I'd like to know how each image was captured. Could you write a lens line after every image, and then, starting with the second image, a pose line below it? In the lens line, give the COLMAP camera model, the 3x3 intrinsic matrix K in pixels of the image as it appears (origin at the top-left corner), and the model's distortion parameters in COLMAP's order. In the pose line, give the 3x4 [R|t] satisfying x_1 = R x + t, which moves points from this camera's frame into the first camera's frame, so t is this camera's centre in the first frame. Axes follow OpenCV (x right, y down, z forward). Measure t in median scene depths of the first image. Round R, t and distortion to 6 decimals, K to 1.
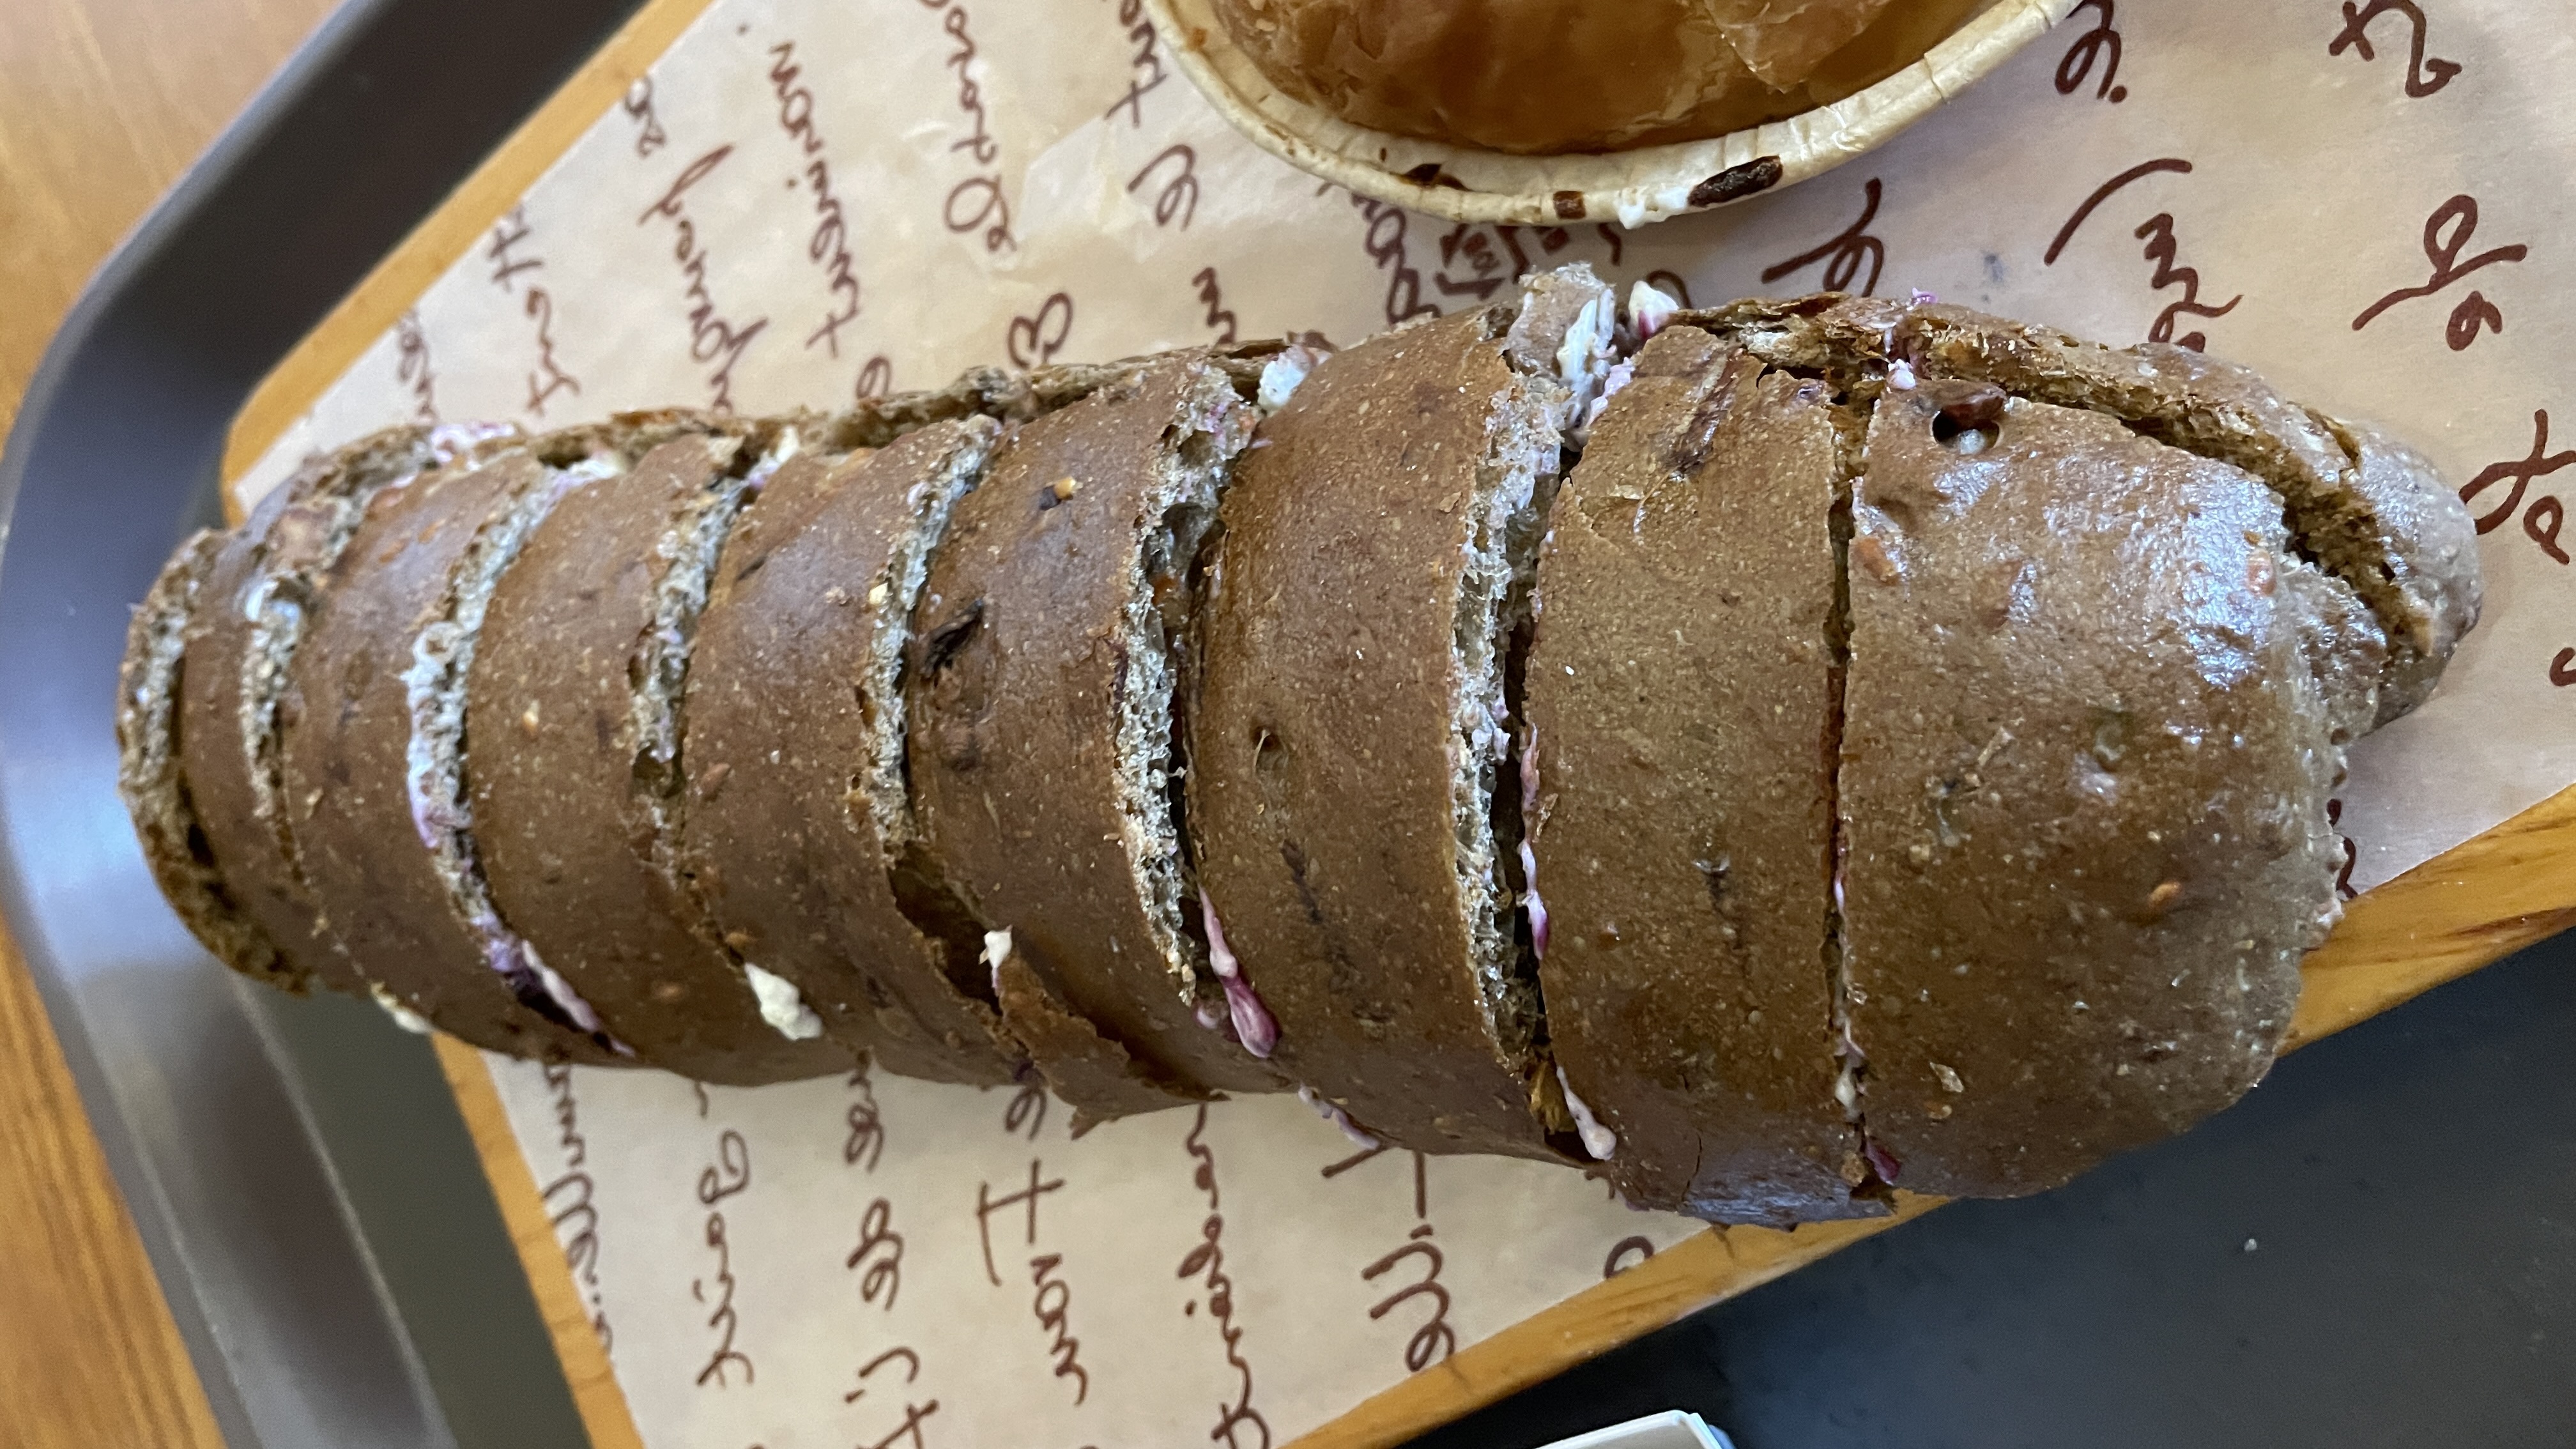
lens RADIAL K [[2038.2, 0, 1289.6], [0, 2038.2, 703.2], [0, 0, 1]] dist [0.069452, -0.101535]
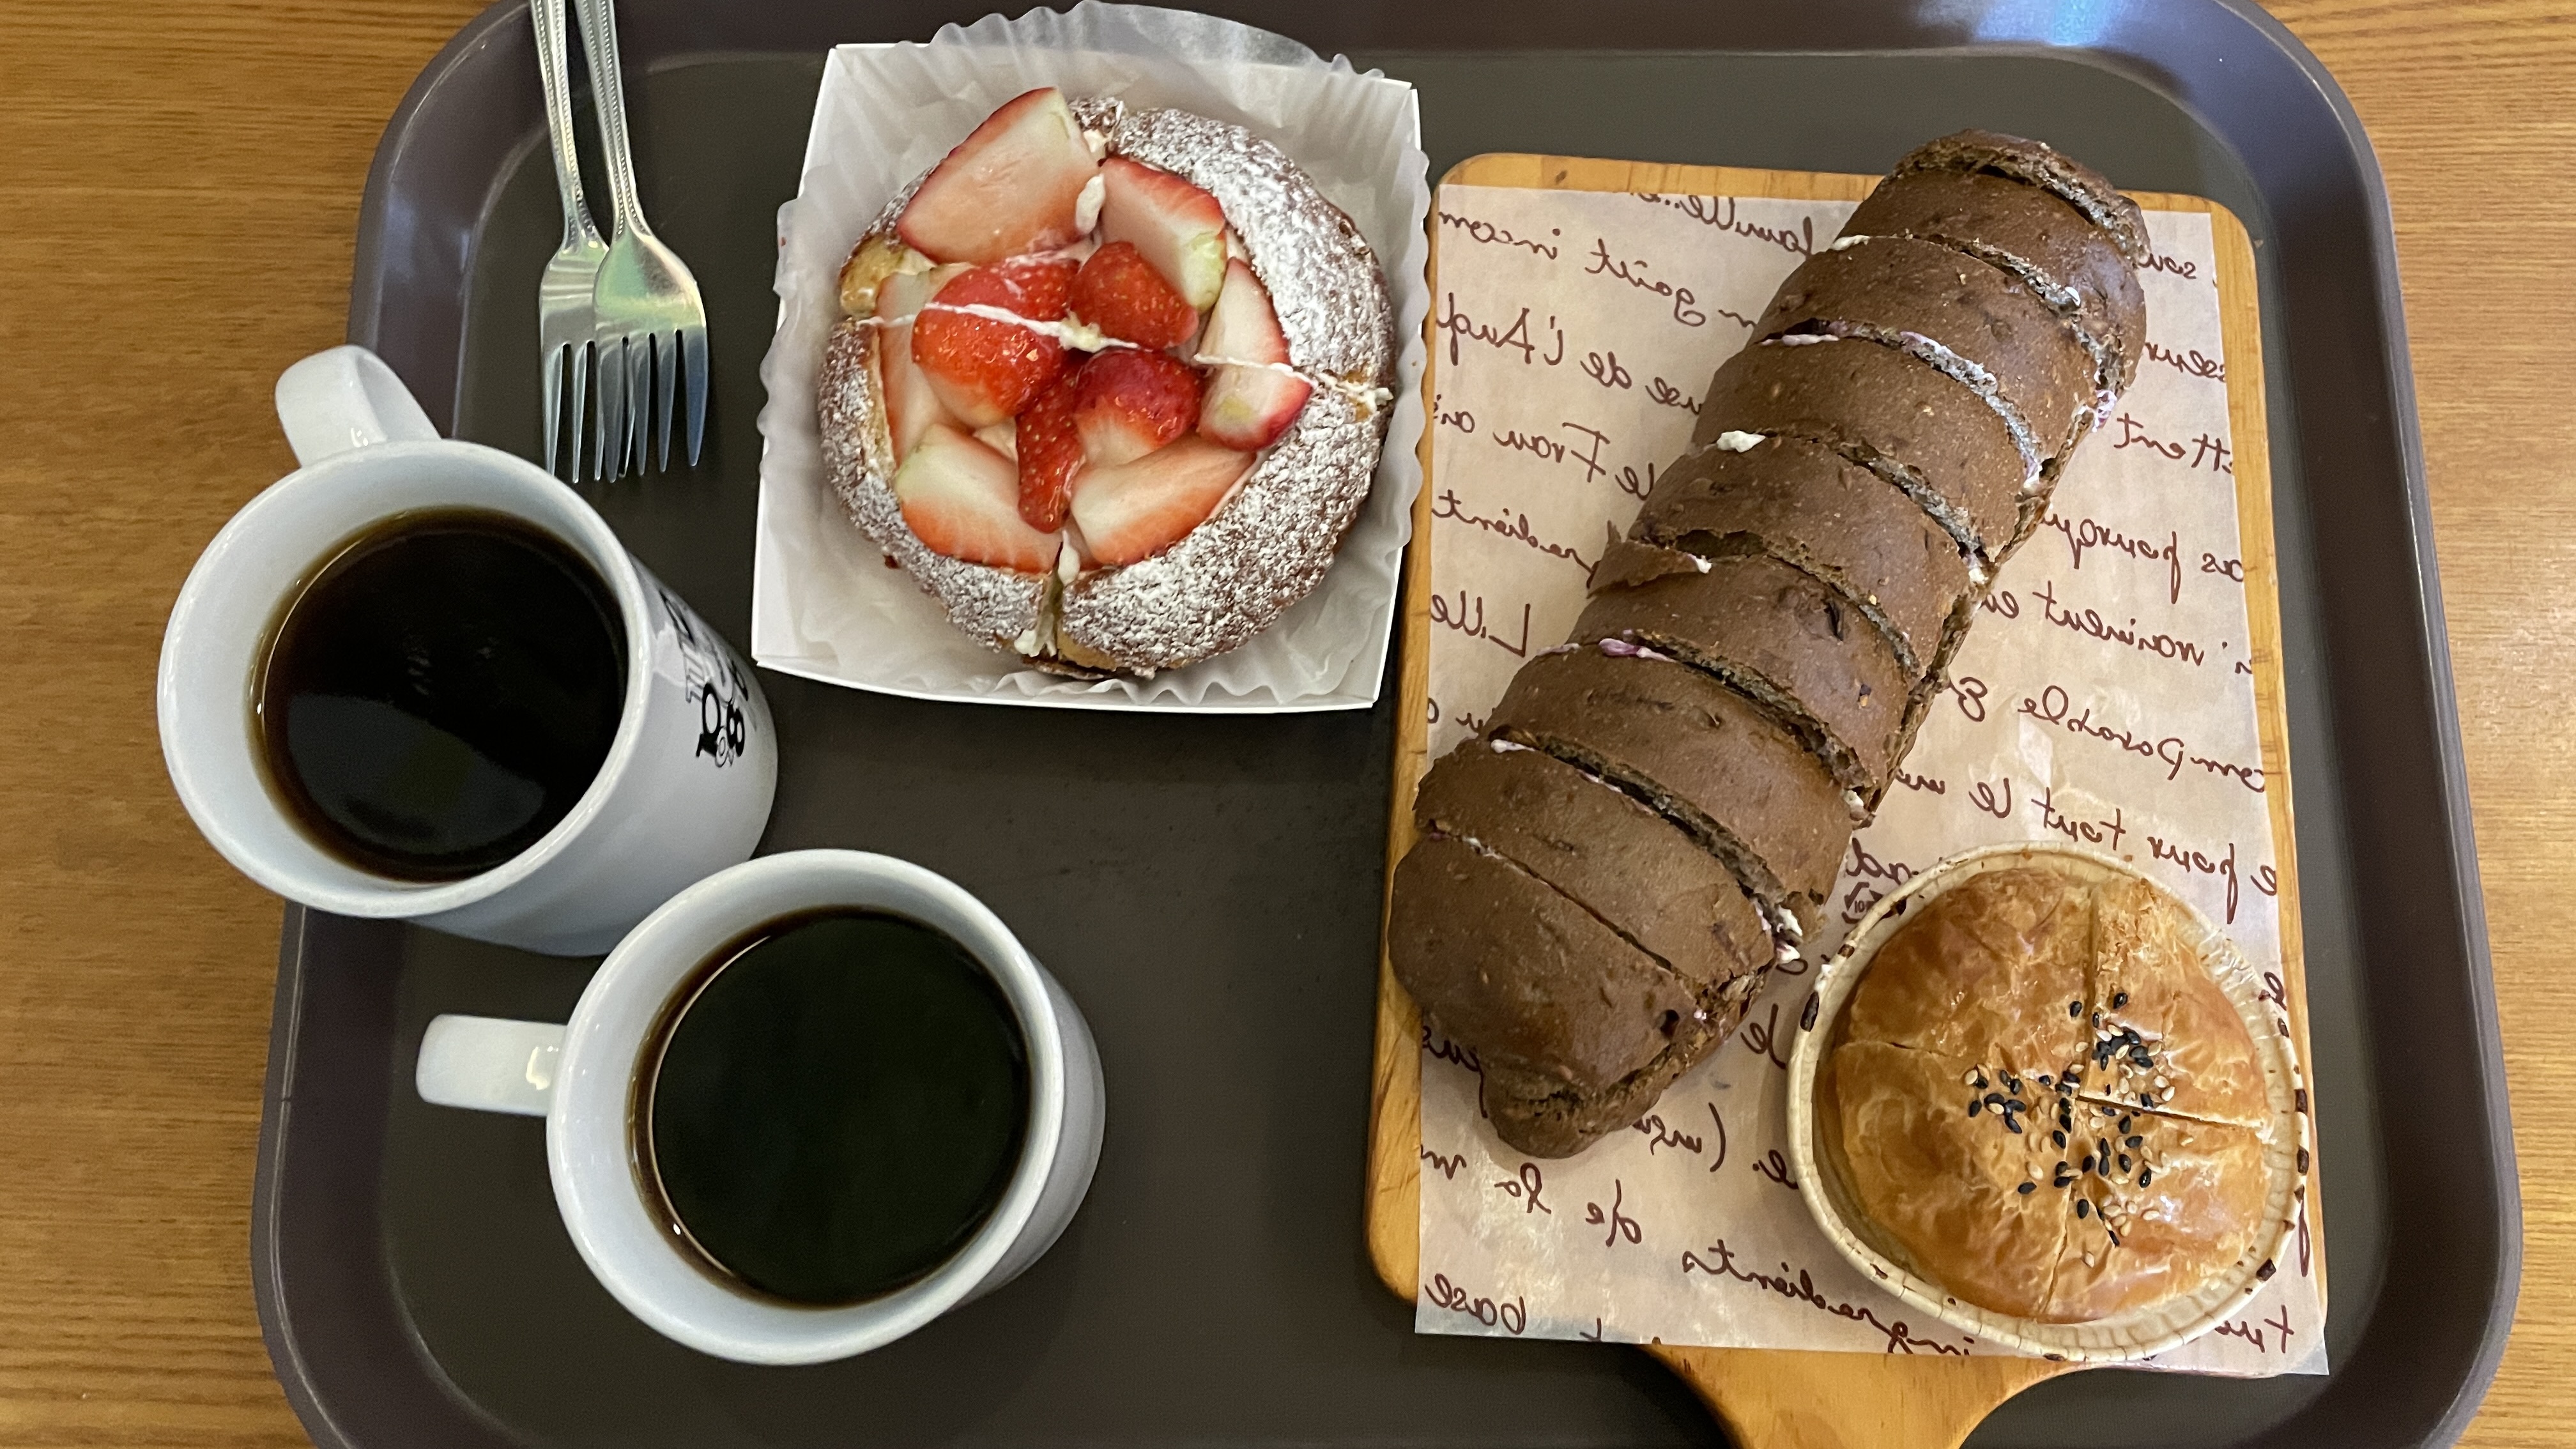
lens RADIAL K [[2038.2, 0, 1267.3], [0, 2038.2, 699.0], [0, 0, 1]] dist [0.069452, -0.101535]
pose [[-0.503138, 0.835722, 0.220045, -0.224004], [-0.827601, -0.539266, 0.155781, 0.070583], [0.248853, -0.103730, 0.962971, -1.081568]]
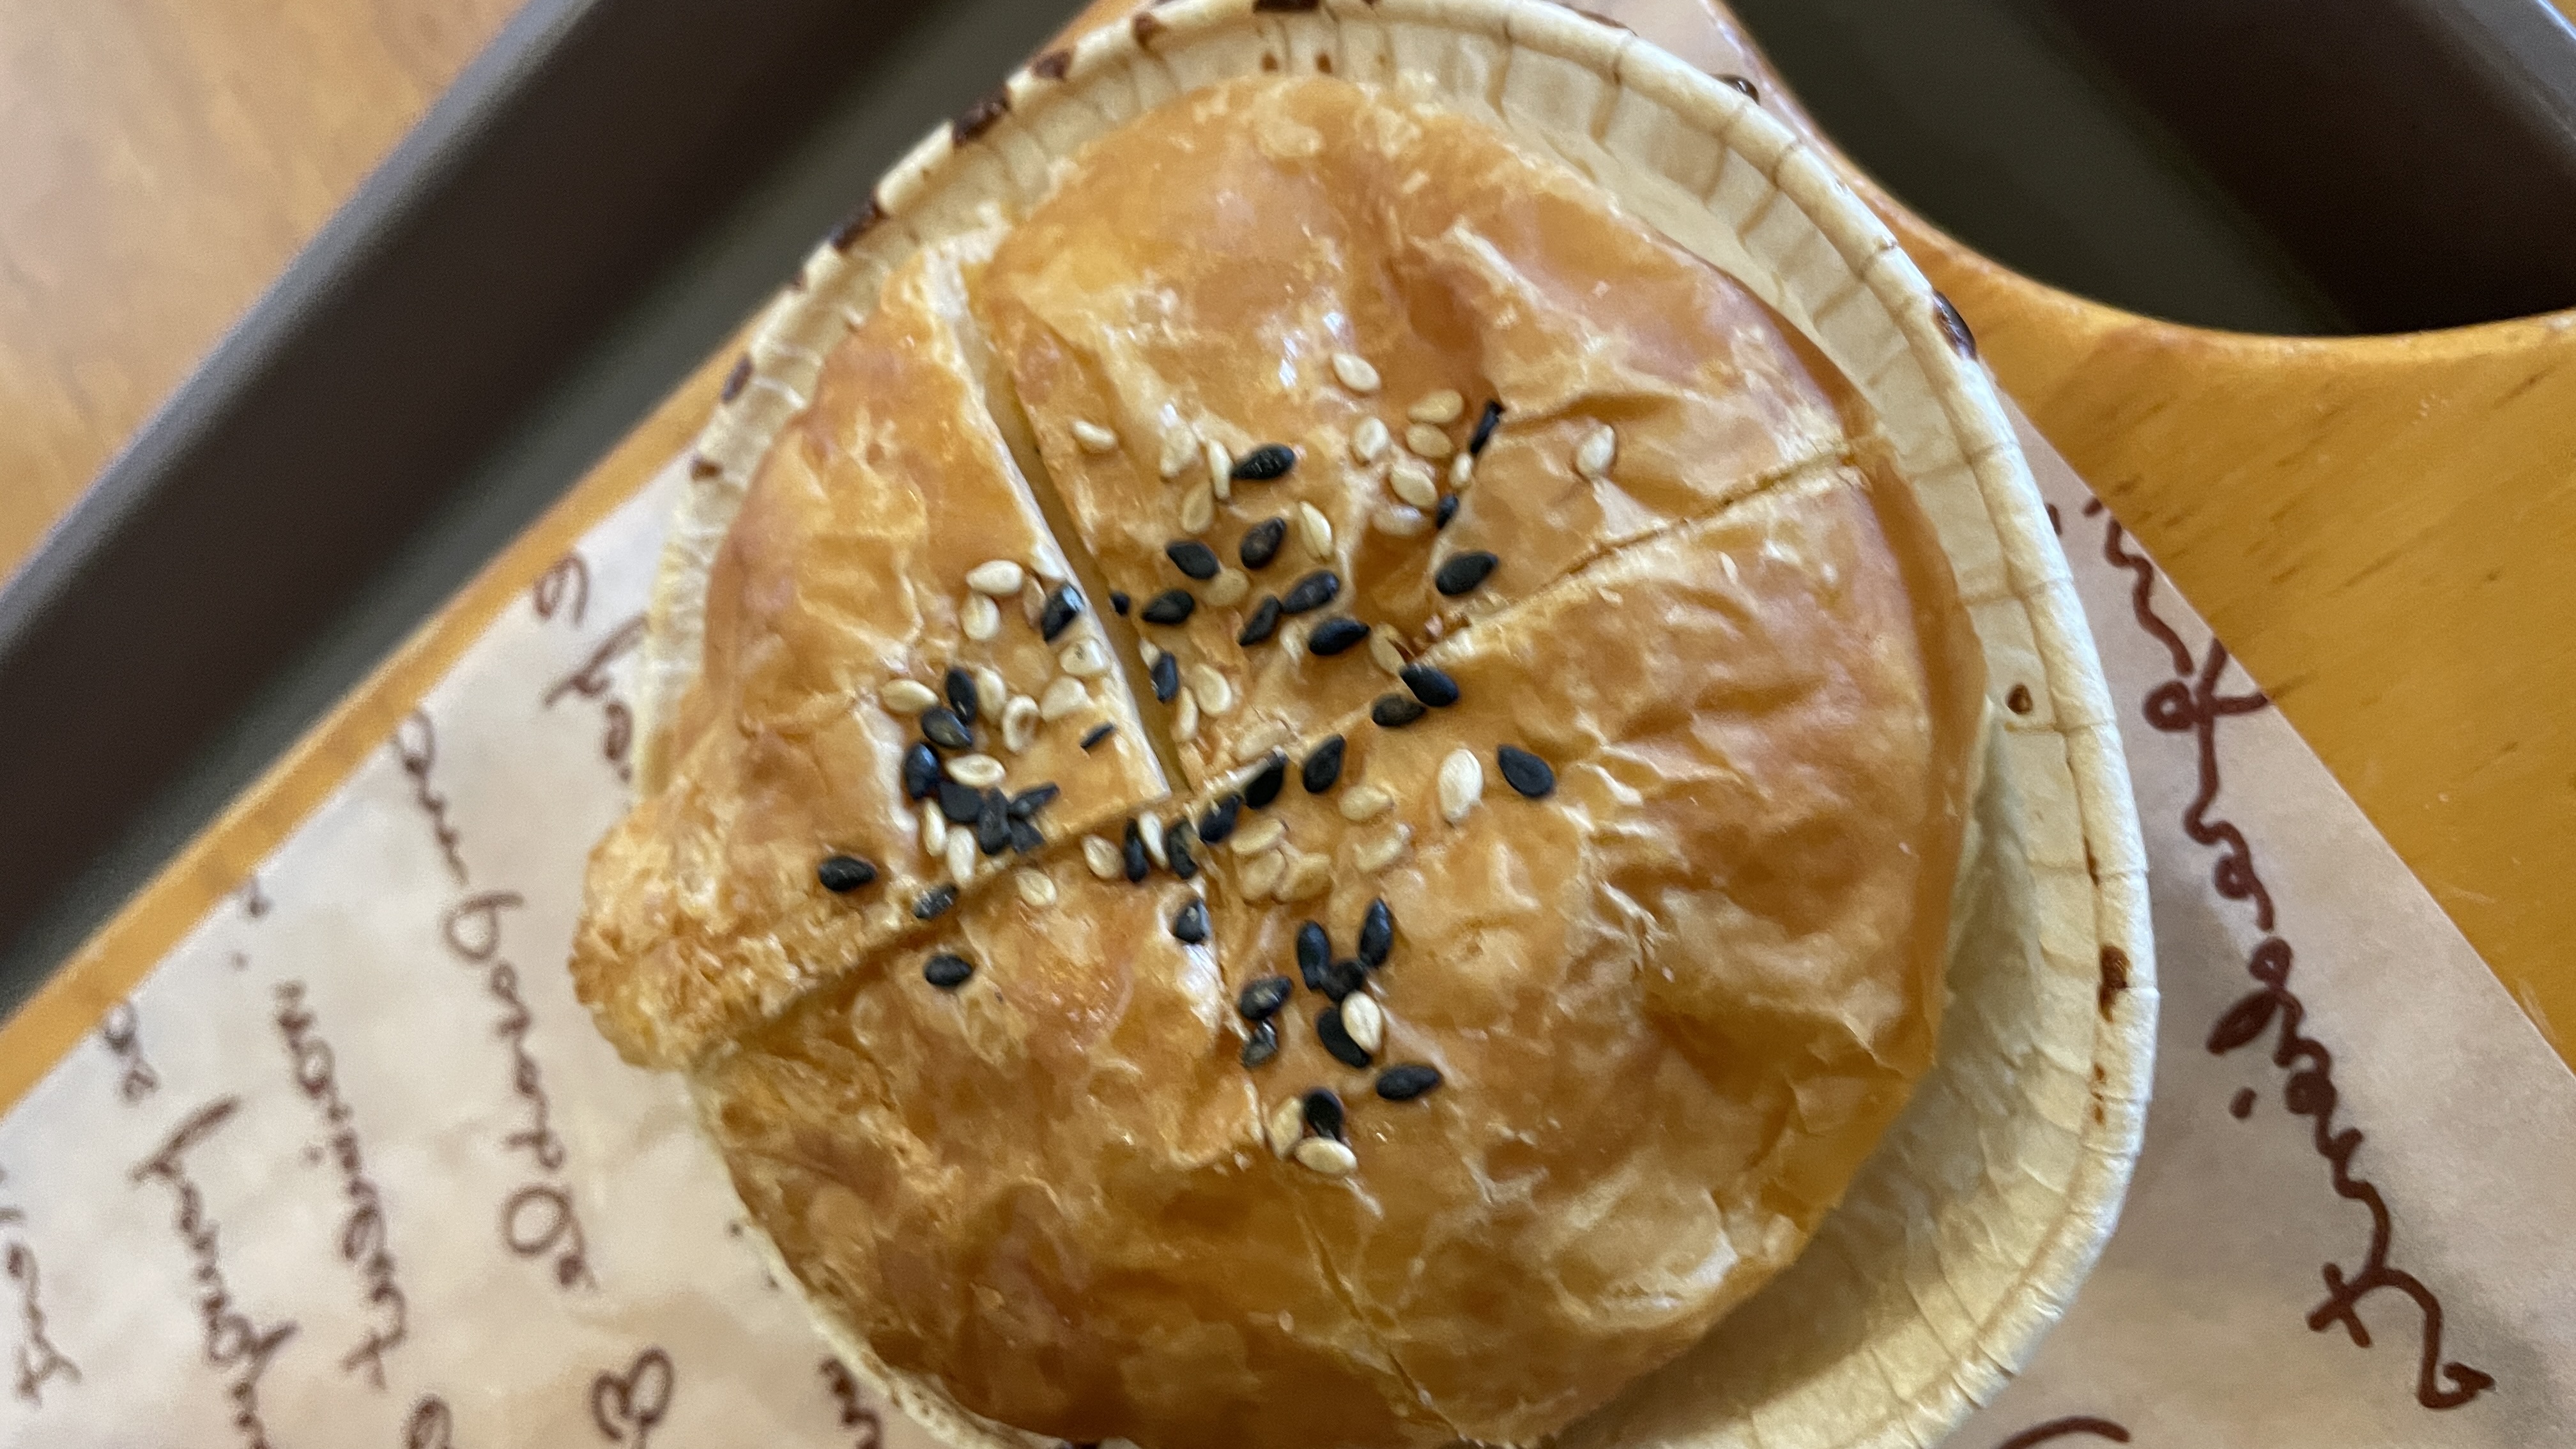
lens RADIAL K [[2038.2, 0, 1280.5], [0, 2038.2, 709.4], [0, 0, 1]] dist [0.069452, -0.101535]
pose [[0.996293, -0.069976, 0.050039, 0.100945], [0.071119, 0.997237, -0.021441, -0.422126], [-0.048401, 0.024920, 0.998517, 0.233878]]
